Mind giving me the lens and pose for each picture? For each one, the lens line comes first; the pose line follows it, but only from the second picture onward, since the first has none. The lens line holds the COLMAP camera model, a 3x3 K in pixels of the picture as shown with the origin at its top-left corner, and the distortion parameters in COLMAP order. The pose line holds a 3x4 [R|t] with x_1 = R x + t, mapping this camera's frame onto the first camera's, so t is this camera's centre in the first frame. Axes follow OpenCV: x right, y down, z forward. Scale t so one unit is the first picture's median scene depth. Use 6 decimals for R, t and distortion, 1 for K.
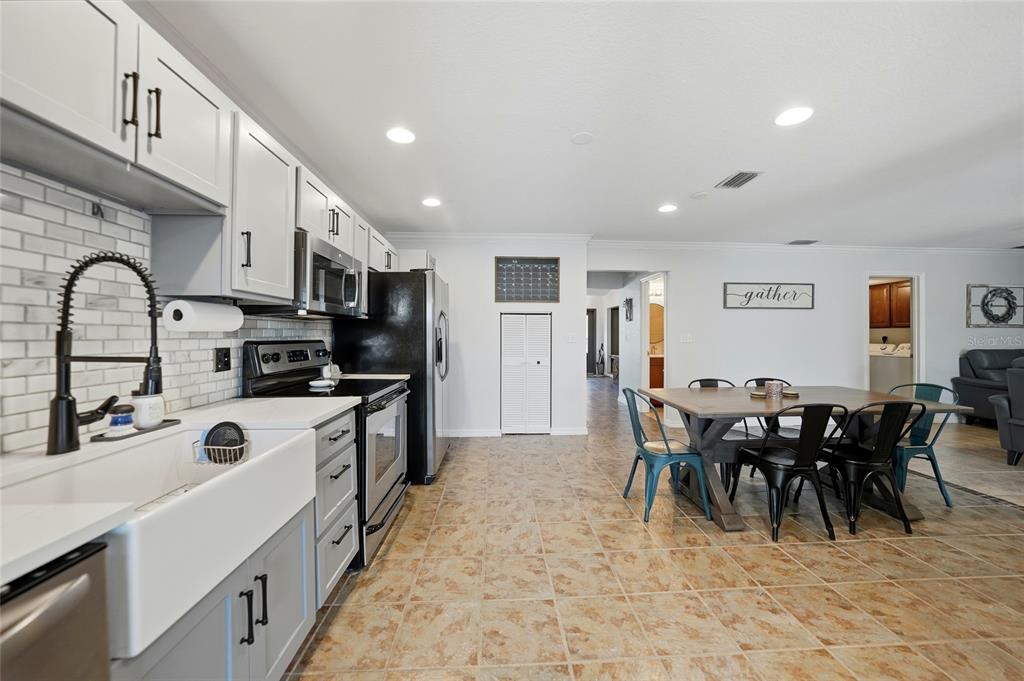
lens RADIAL K [[359.6, 0, 509.4], [0, 359.6, 334.9], [0, 0, 1]] dist [-0.028506, 0.005711]
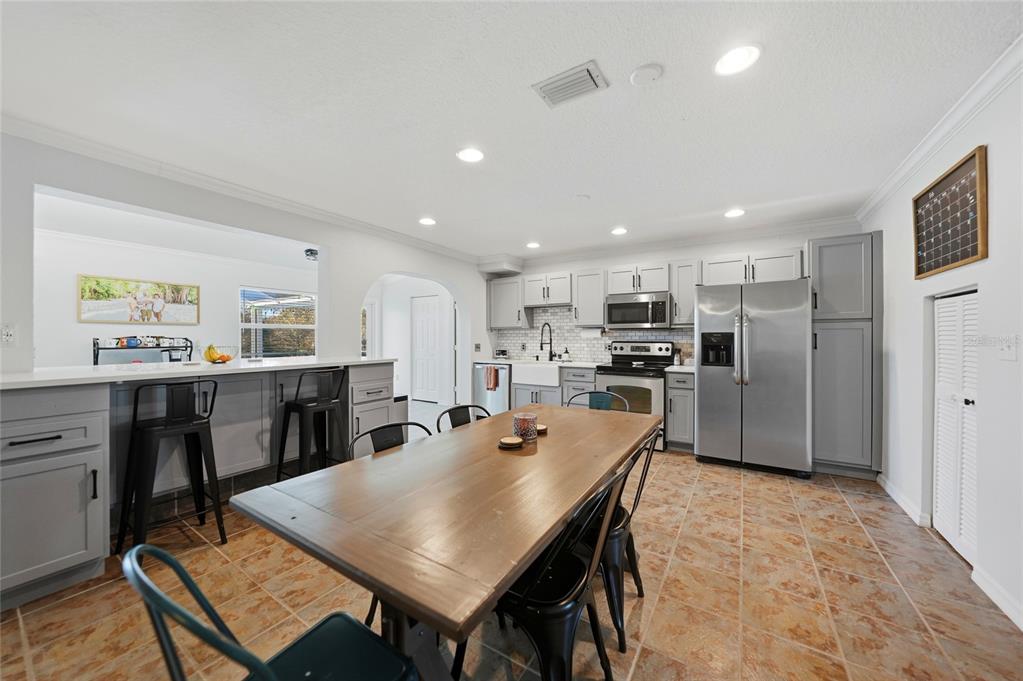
lens RADIAL K [[359.2, 0, 511.5], [0, 359.2, 340.5], [0, 0, 1]] dist [-0.018838, 0.000109]
pose [[-0.581270, 0.006387, -0.813685, 0.761630], [0.002519, 0.999979, 0.006050, -0.002277], [0.813707, 0.001467, -0.581274, 0.802882]]
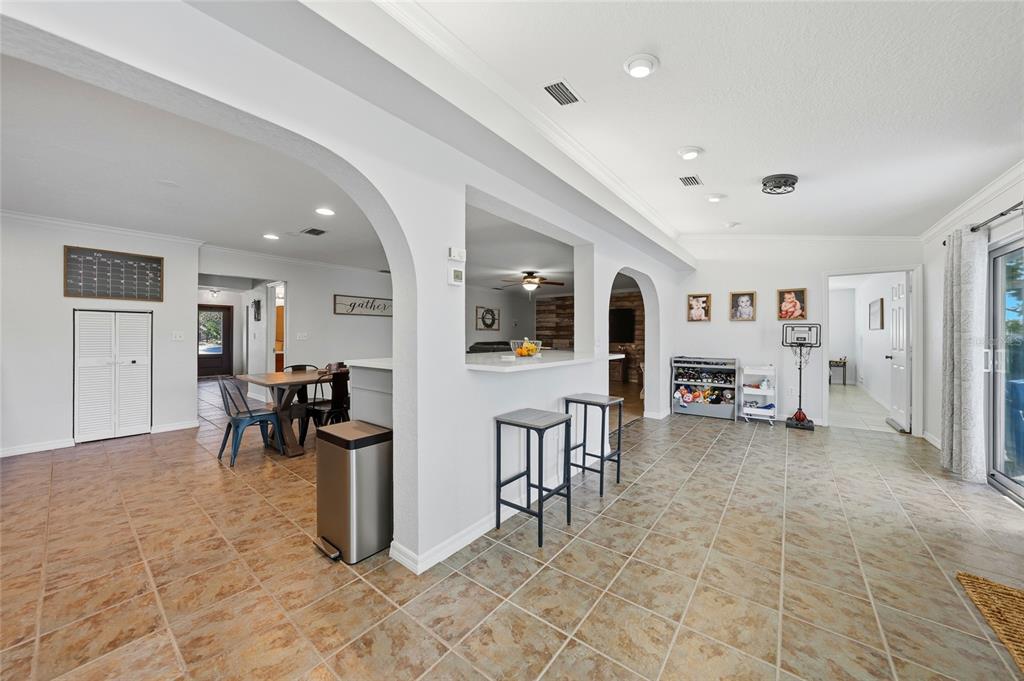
lens RADIAL K [[362.9, 0, 513.3], [0, 362.9, 335.4], [0, 0, 1]] dist [-0.027569, 0.006823]
pose [[0.649998, -0.001165, 0.759935, 0.019012], [-0.002138, 0.999992, 0.003362, -0.000697], [-0.759933, -0.003810, 0.649990, -0.409487]]
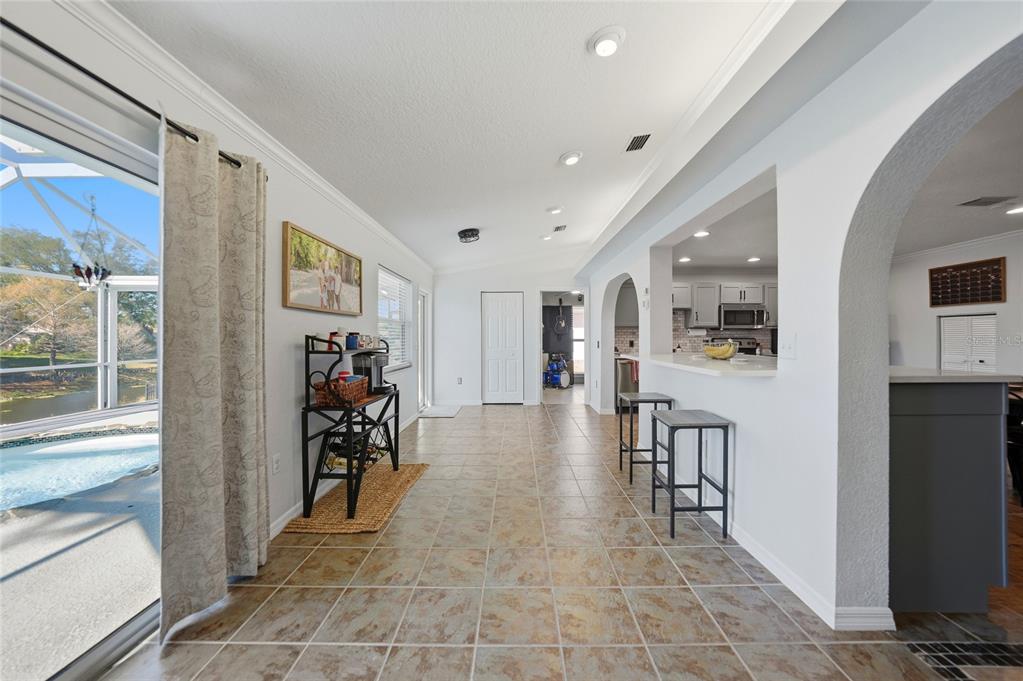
lens RADIAL K [[357.8, 0, 511.3], [0, 357.8, 335.1], [0, 0, 1]] dist [-0.027915, 0.005866]
pose [[-0.061596, -0.005406, -0.998087, 1.187012], [0.004979, 0.999971, -0.005724, -0.000107], [0.998089, -0.005323, -0.061567, -0.308979]]
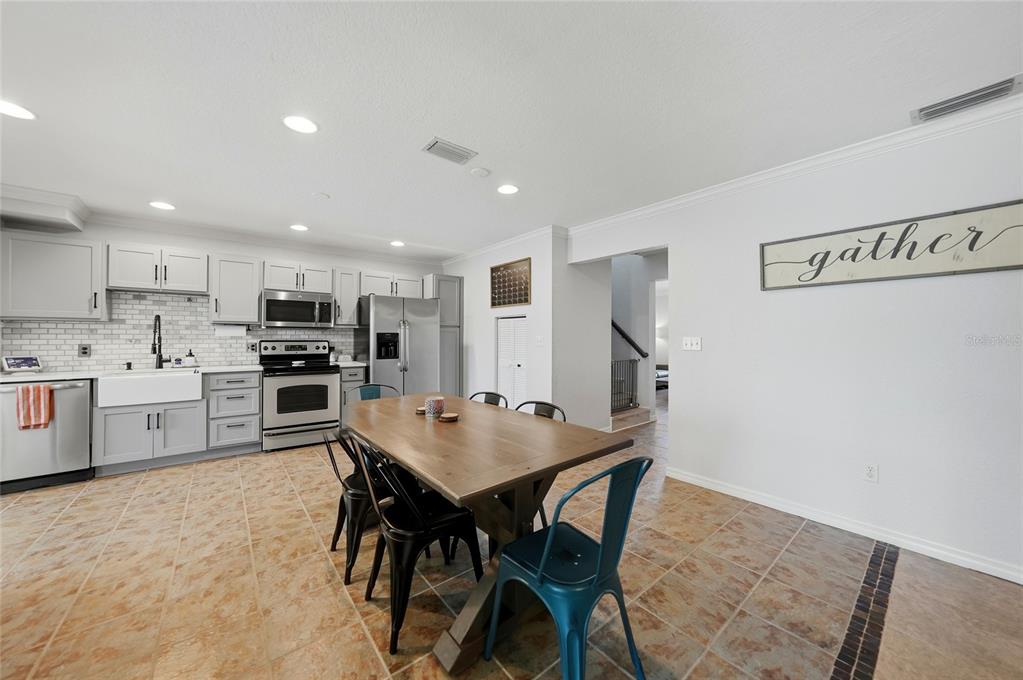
lens RADIAL K [[362.6, 0, 512.8], [0, 362.6, 335.0], [0, 0, 1]] dist [-0.027569, 0.006823]
pose [[0.595313, -0.004477, -0.803481, 0.891583], [-0.001178, 0.999979, -0.006445, -0.001949], [0.803493, 0.004783, 0.595295, 0.390387]]
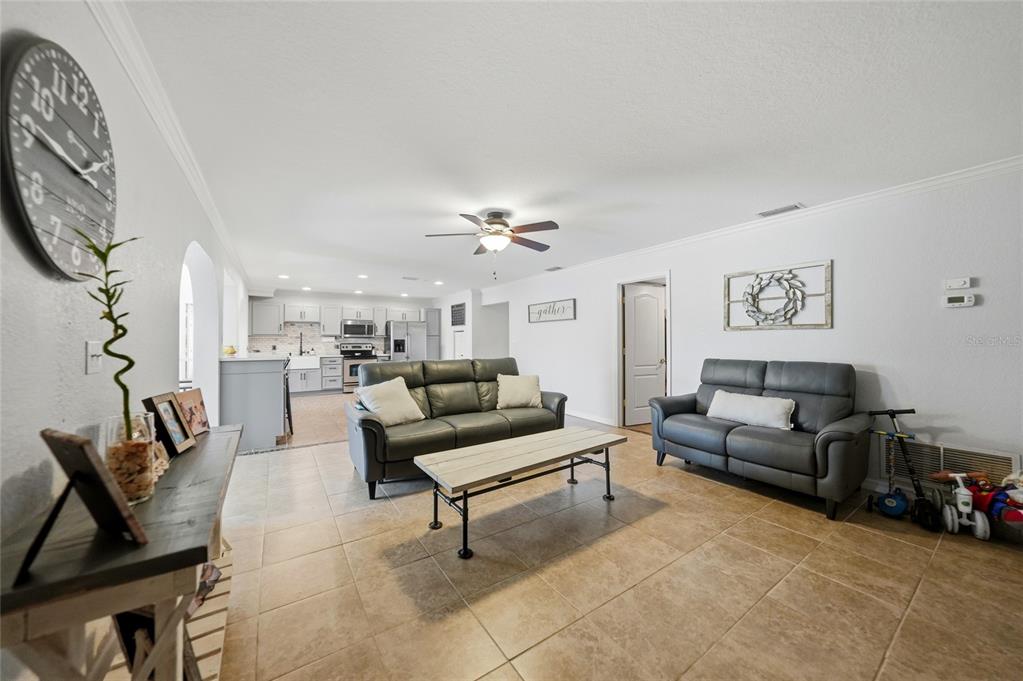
lens RADIAL K [[355.9, 0, 511.5], [0, 355.9, 340.5], [0, 0, 1]] dist [-0.022644, 0.005893]
pose [[0.511698, -0.004249, -0.859155, 1.957016], [0.004107, 0.999988, -0.002499, -0.000200], [0.859156, -0.002250, 0.511710, 0.220016]]
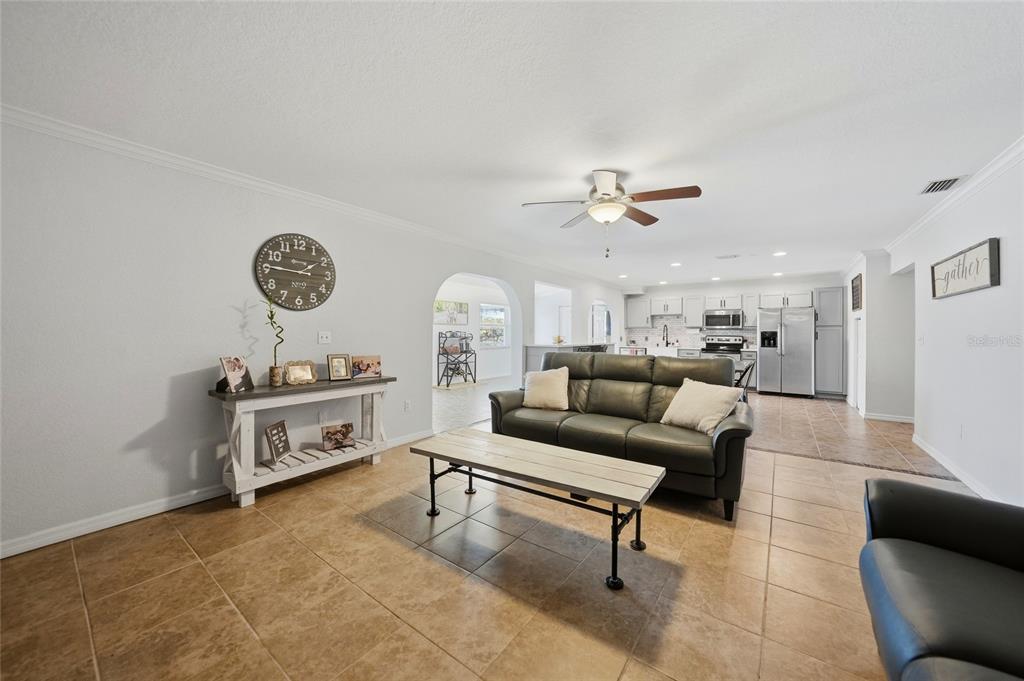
lens RADIAL K [[362.9, 0, 513.3], [0, 362.9, 335.4], [0, 0, 1]] dist [-0.027569, 0.006823]
pose [[-0.631796, 0.001357, -0.775134, 1.882824], [-0.004000, 0.999979, 0.005011, 0.001401], [0.775125, 0.006267, -0.631777, 0.844547]]
